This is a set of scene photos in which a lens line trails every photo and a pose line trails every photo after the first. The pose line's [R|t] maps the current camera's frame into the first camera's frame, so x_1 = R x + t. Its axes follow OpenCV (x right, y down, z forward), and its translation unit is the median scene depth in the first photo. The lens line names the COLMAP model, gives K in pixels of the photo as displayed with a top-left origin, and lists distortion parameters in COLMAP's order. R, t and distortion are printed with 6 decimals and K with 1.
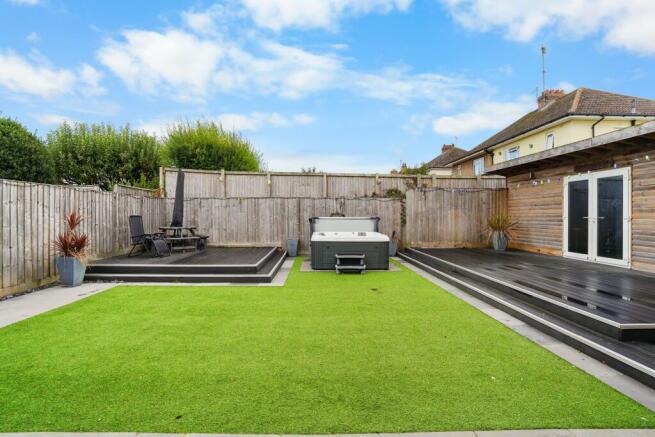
lens RADIAL K [[281.8, 0, 327.5], [0, 281.8, 218.5], [0, 0, 1]] dist [-0.029182, 0.000627]
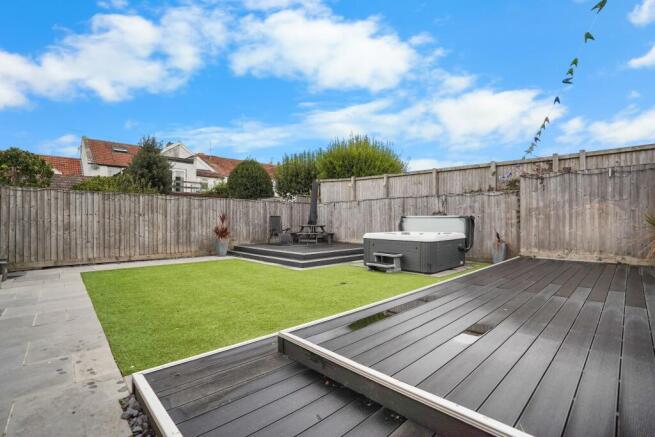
lens RADIAL K [[281.8, 0, 327.5], [0, 281.8, 218.5], [0, 0, 1]] dist [-0.029182, 0.000627]
pose [[0.712821, -0.004754, -0.701330, 0.445319], [-0.005549, 0.999907, -0.012419, 0.016219], [0.701324, 0.012744, 0.712729, 0.117293]]
